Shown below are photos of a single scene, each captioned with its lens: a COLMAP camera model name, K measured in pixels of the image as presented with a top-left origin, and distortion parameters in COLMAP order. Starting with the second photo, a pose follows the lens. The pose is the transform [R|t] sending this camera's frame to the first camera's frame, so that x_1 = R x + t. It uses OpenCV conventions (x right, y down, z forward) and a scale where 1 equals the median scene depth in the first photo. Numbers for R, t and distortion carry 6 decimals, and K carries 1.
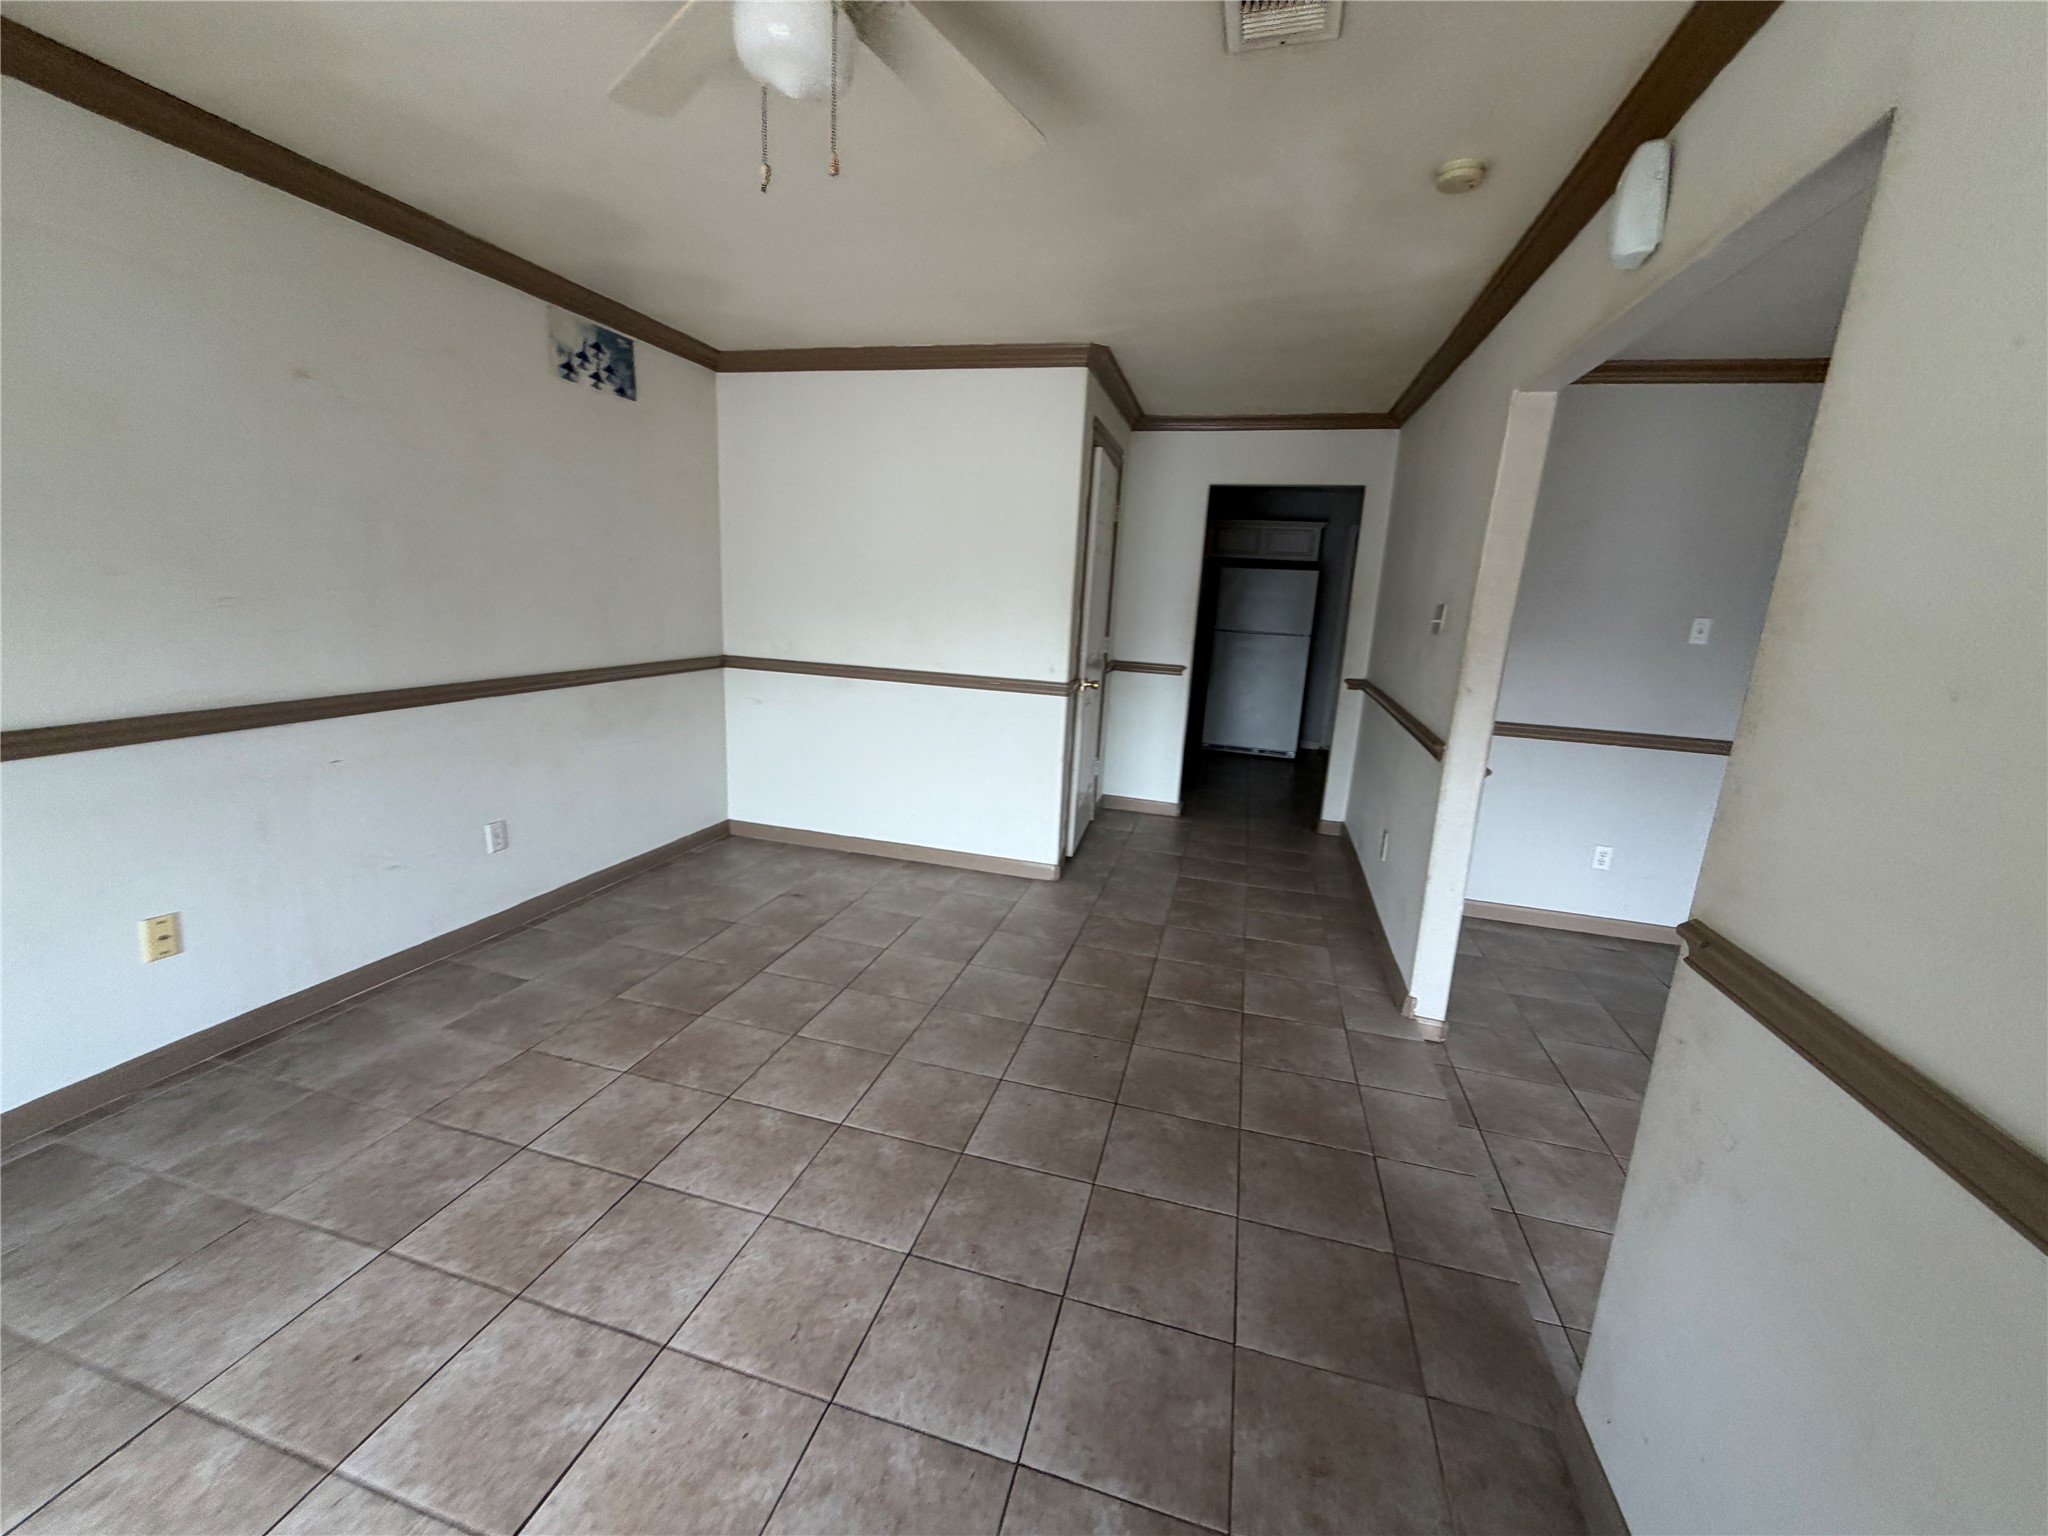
lens RADIAL K [[807.3, 0, 1016.7], [0, 807.3, 772.4], [0, 0, 1]] dist [-0.002560, 0.000057]
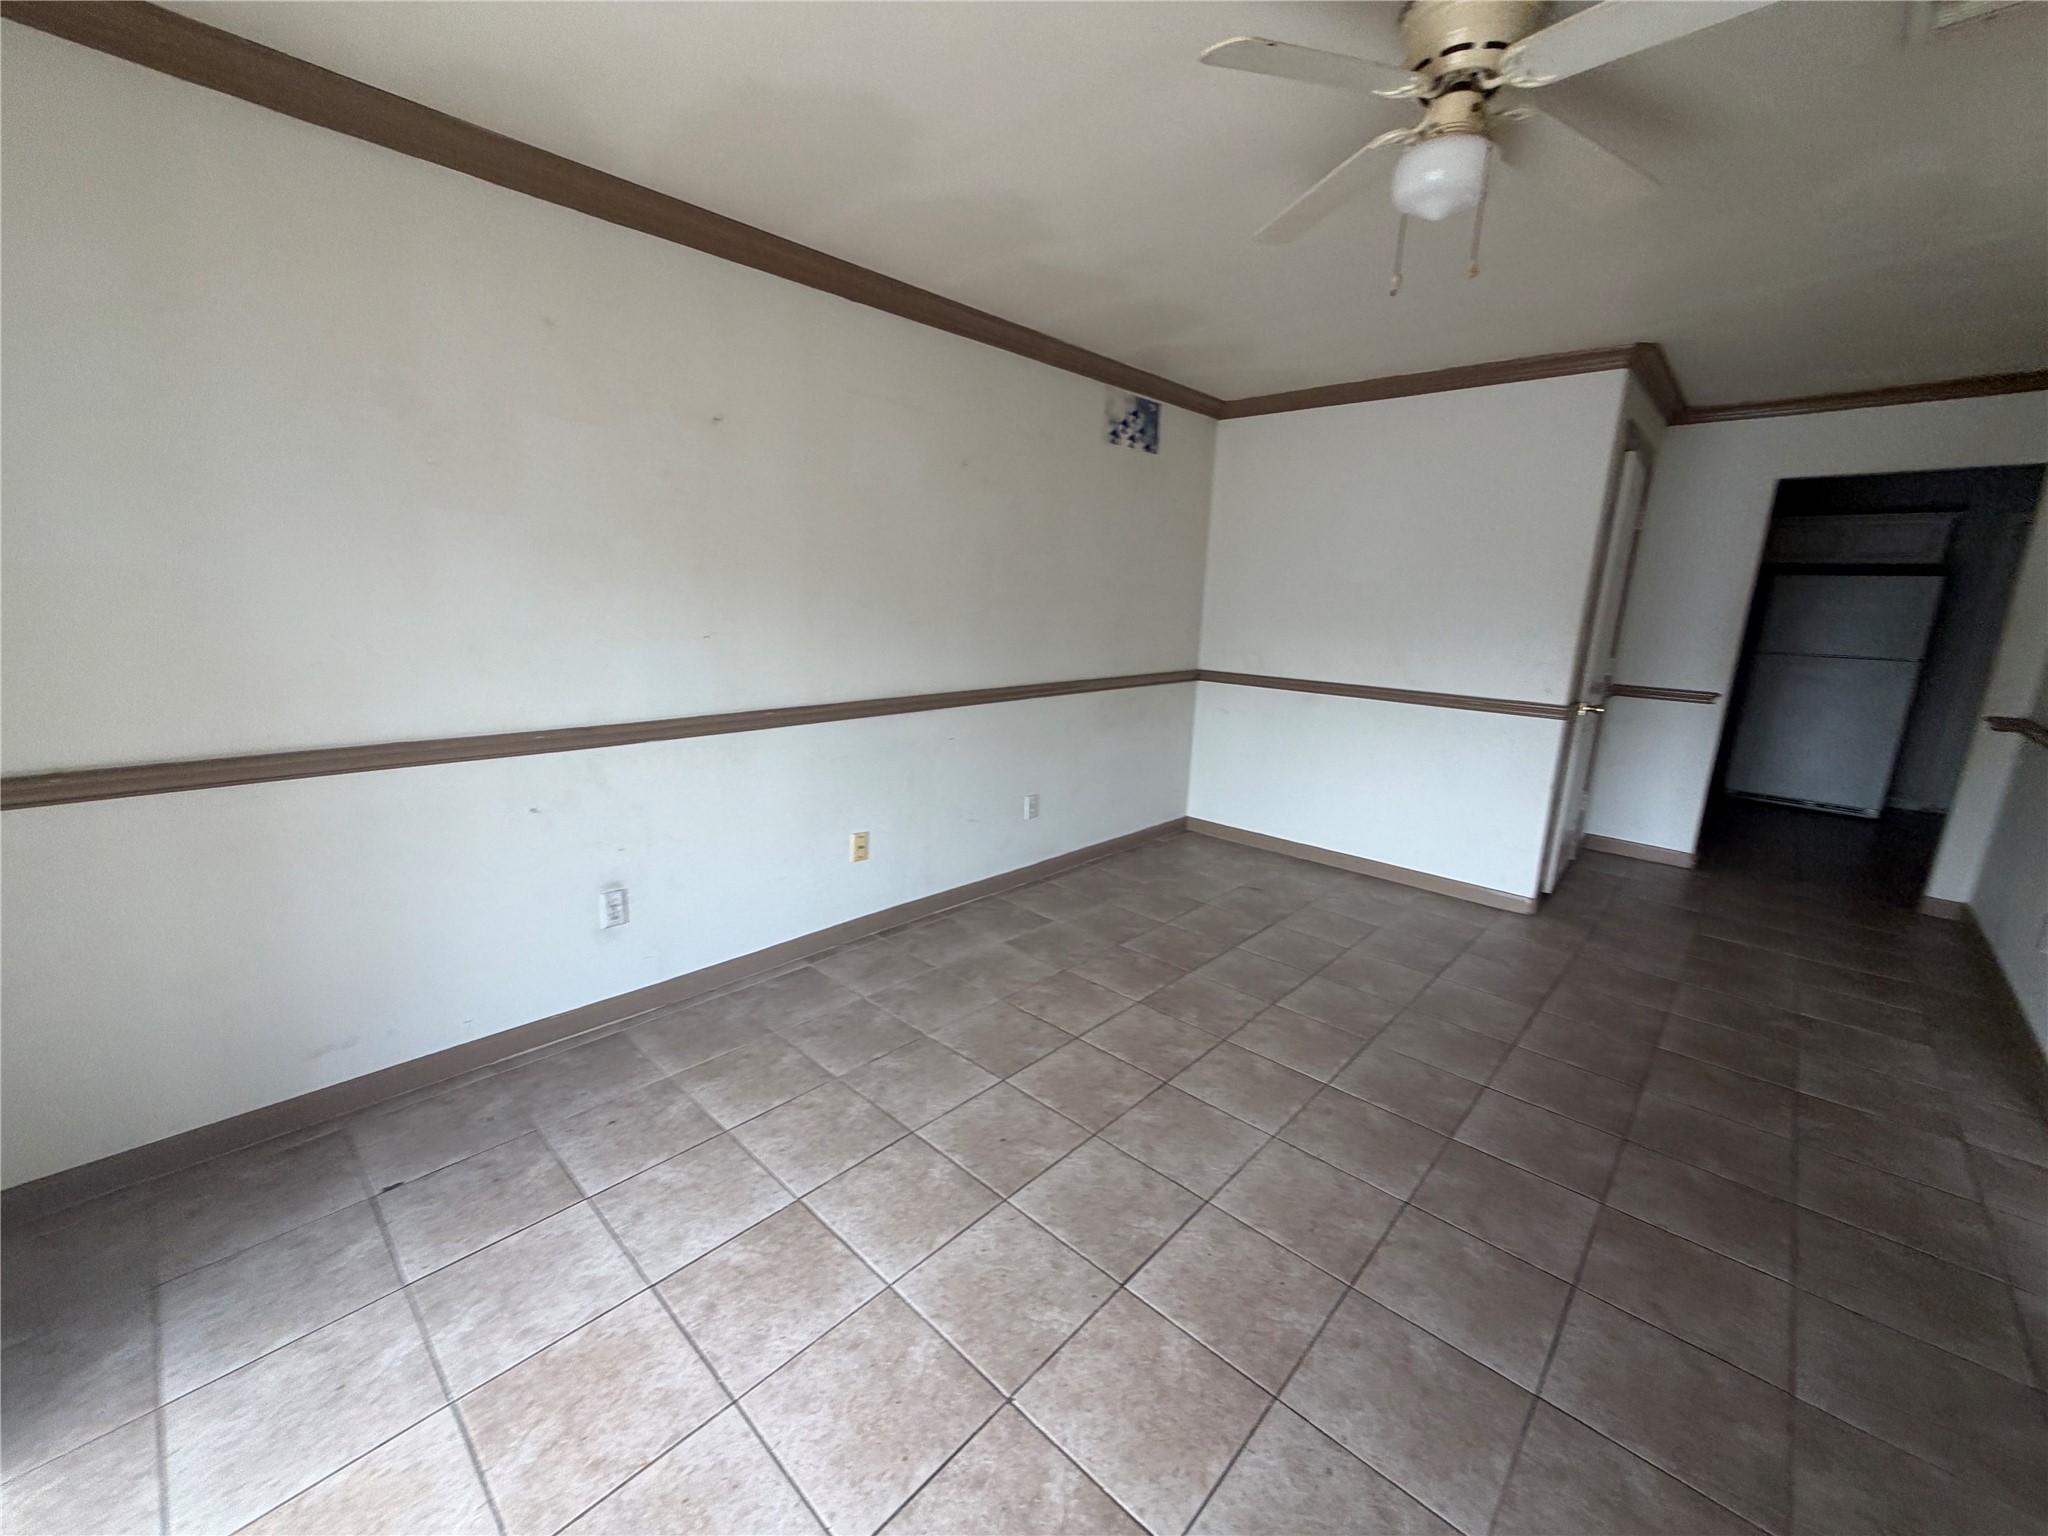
lens RADIAL K [[807.3, 0, 1018.1], [0, 807.3, 775.2], [0, 0, 1]] dist [-0.002560, 0.000057]
pose [[0.885520, 0.078442, -0.457931, -0.087577], [-0.087466, 0.996166, 0.001503, 0.031821], [0.456293, 0.038723, 0.888987, -0.157103]]
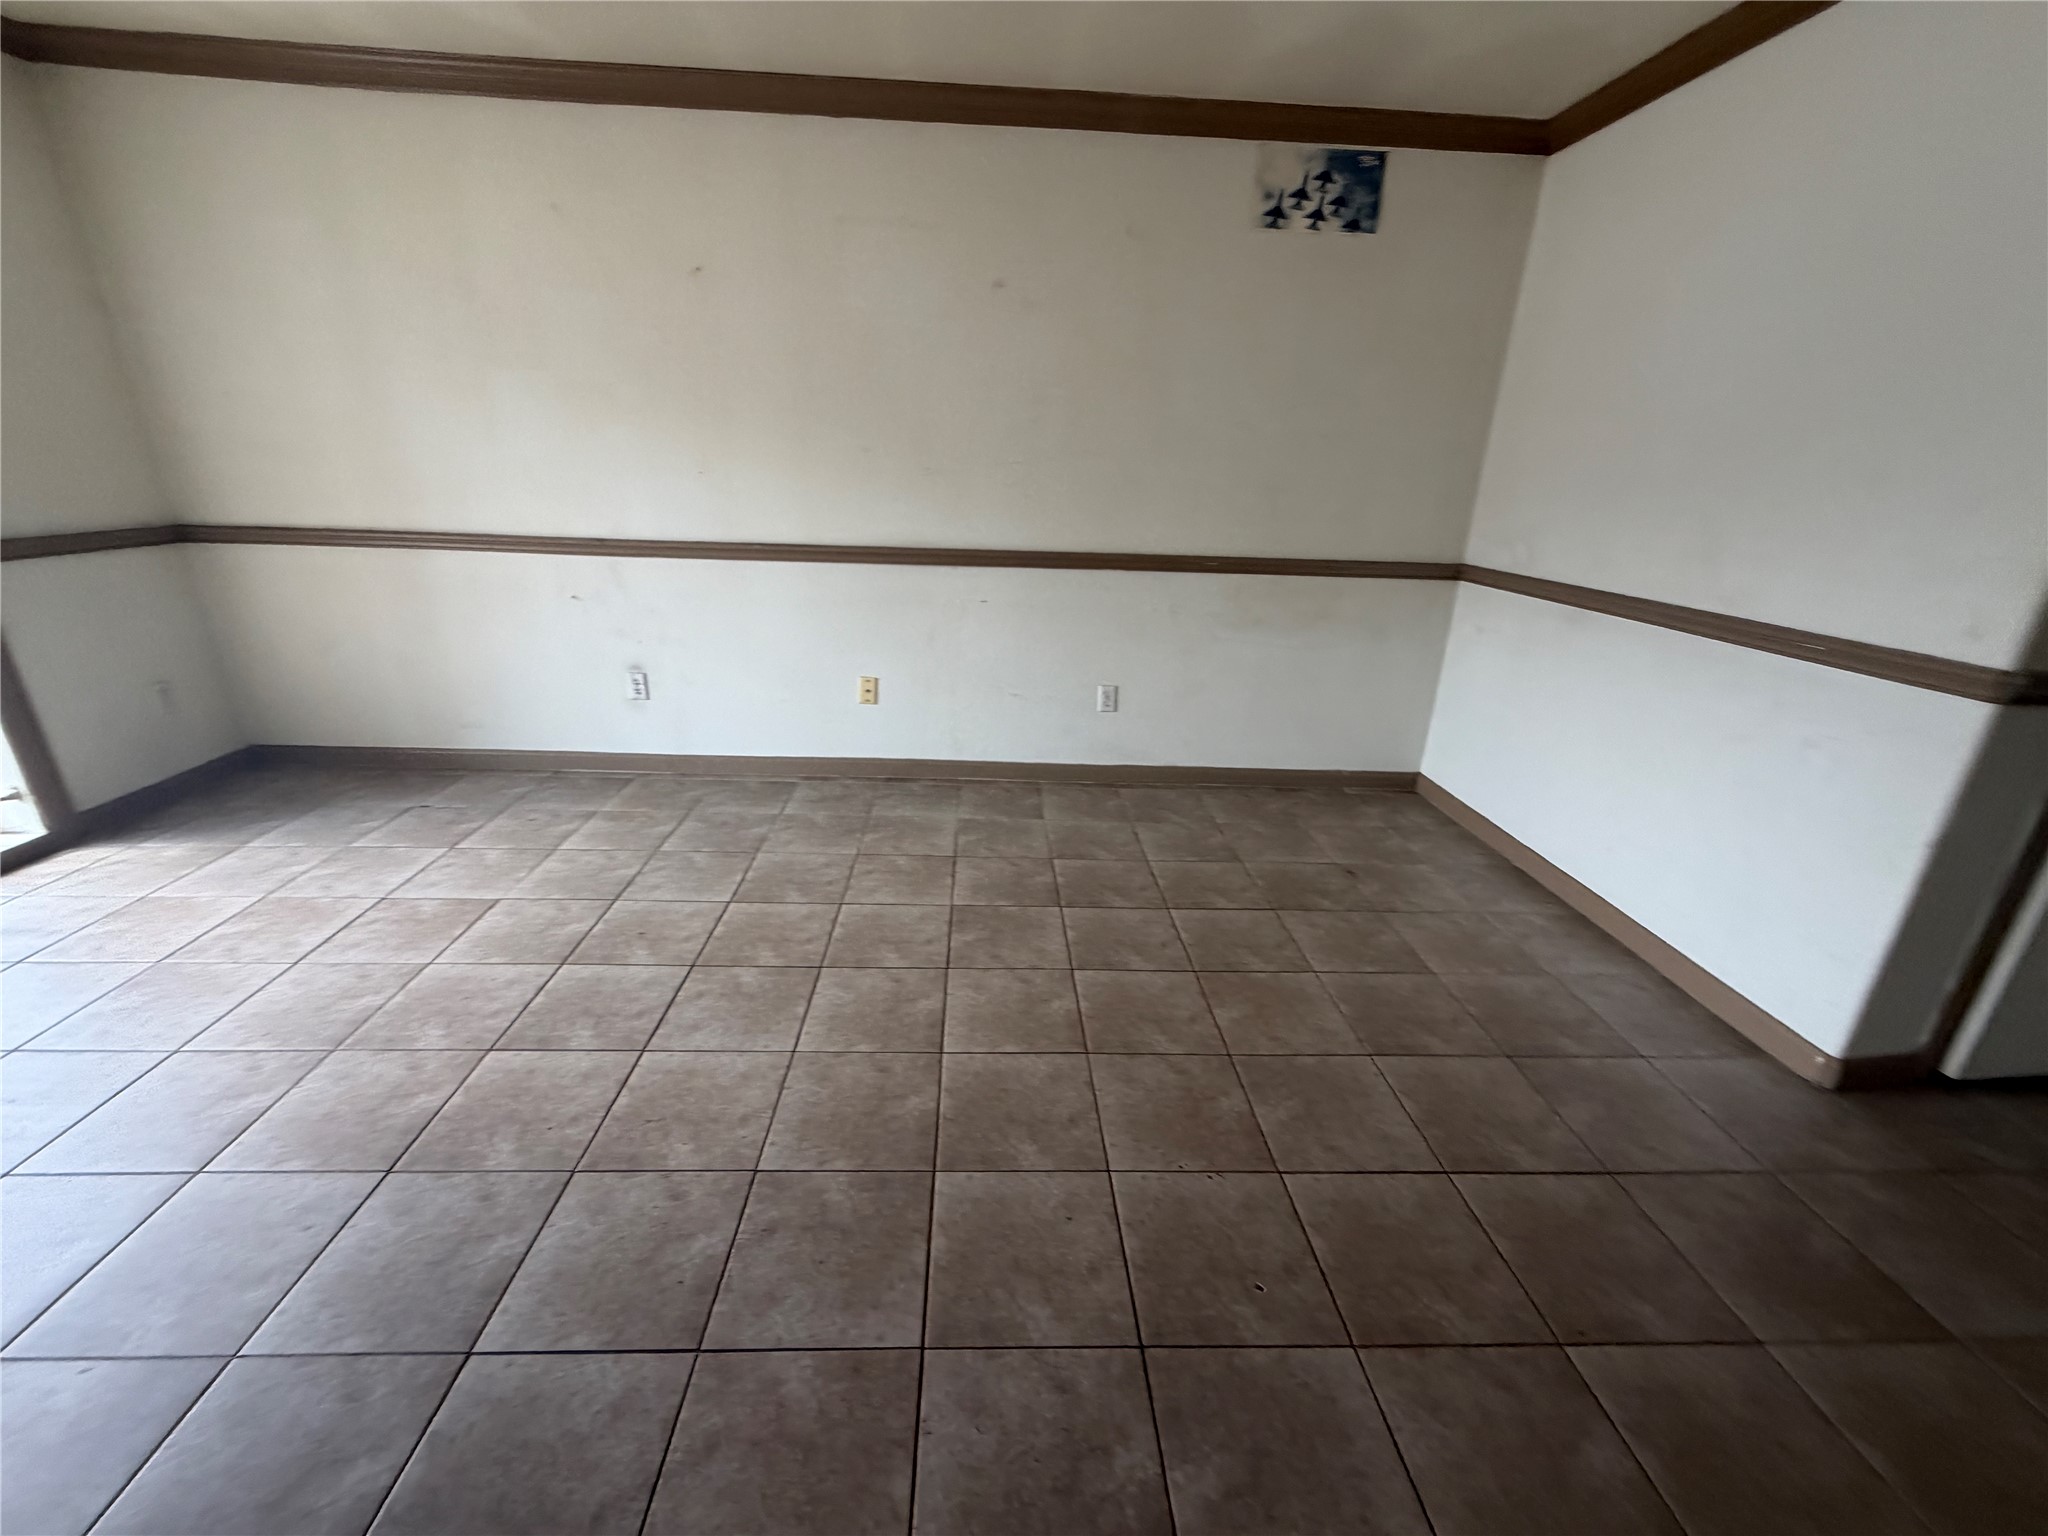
lens RADIAL K [[807.3, 0, 1017.3], [0, 807.3, 770.7], [0, 0, 1]] dist [-0.002560, 0.000057]
pose [[0.311202, 0.292387, -0.904247, 0.380921], [-0.226848, 0.946845, 0.228090, -0.055576], [0.922872, 0.134144, 0.360988, 0.529951]]
